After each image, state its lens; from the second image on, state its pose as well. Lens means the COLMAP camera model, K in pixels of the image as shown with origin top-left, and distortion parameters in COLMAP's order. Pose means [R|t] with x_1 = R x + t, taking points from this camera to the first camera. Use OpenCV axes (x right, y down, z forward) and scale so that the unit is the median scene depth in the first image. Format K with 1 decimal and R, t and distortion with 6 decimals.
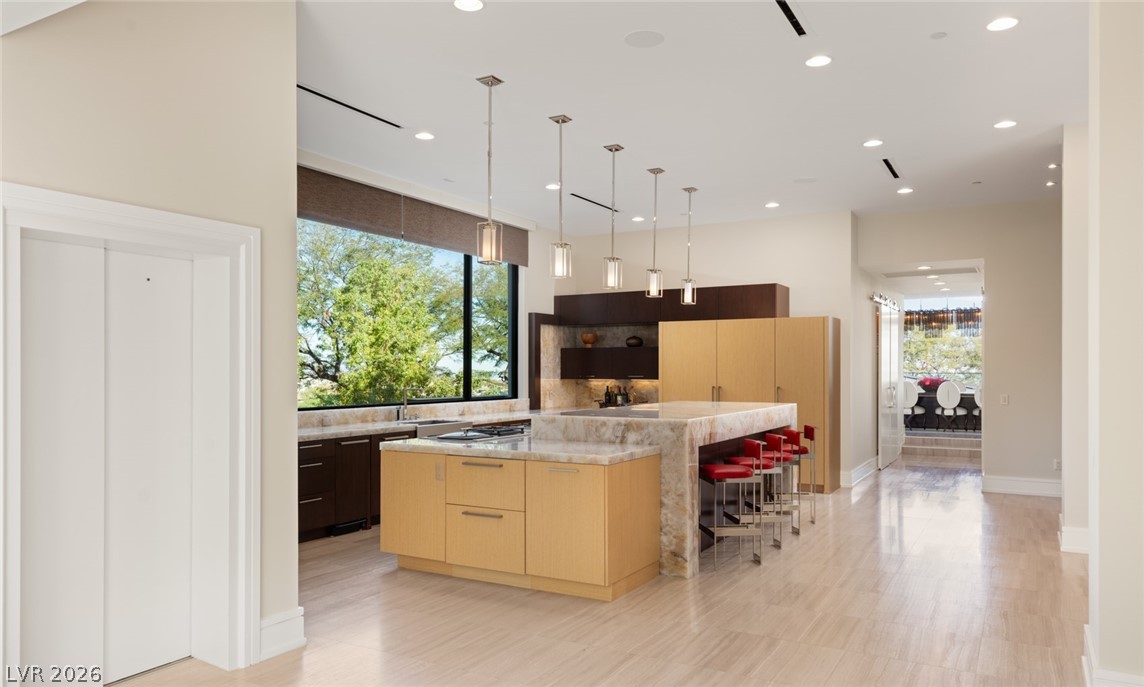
lens RADIAL K [[803.9, 0, 571.1], [0, 803.9, 349.6], [0, 0, 1]] dist [-0.000391, 0.000124]
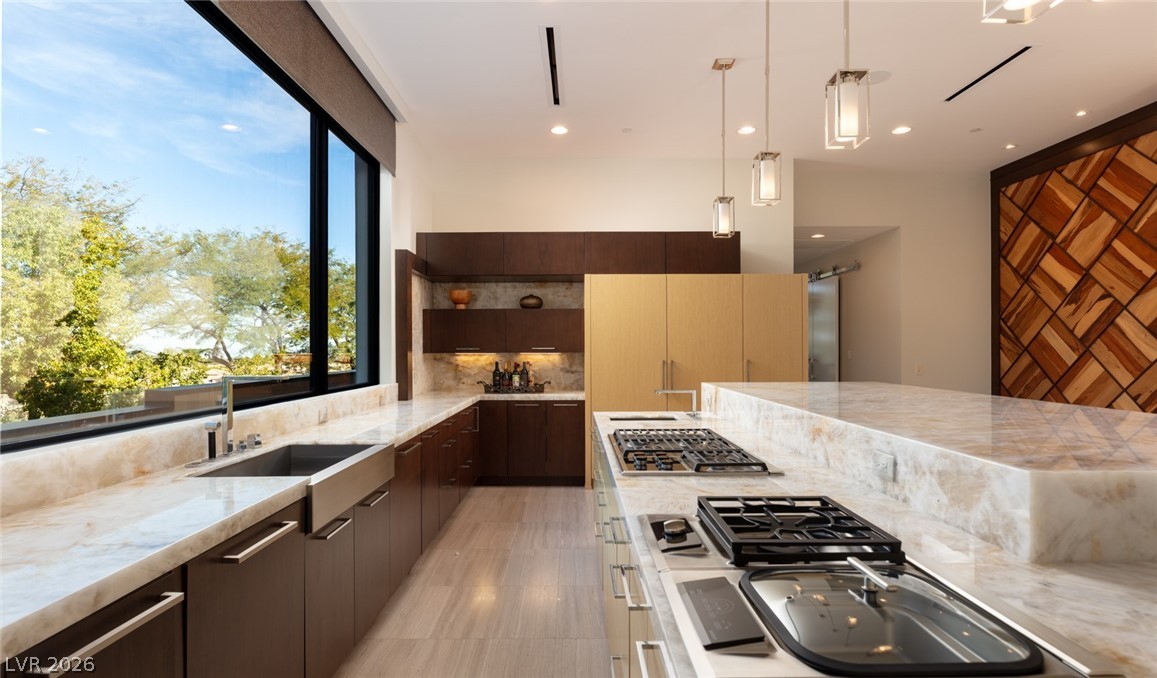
lens RADIAL K [[578.4, 0, 581.0], [0, 578.4, 342.5], [0, 0, 1]] dist [-0.001249, -0.000127]
pose [[0.862556, 0.002494, 0.505956, -0.148157], [-0.009580, 0.999889, 0.011404, 0.020272], [-0.505871, -0.014684, 0.862484, 0.493065]]
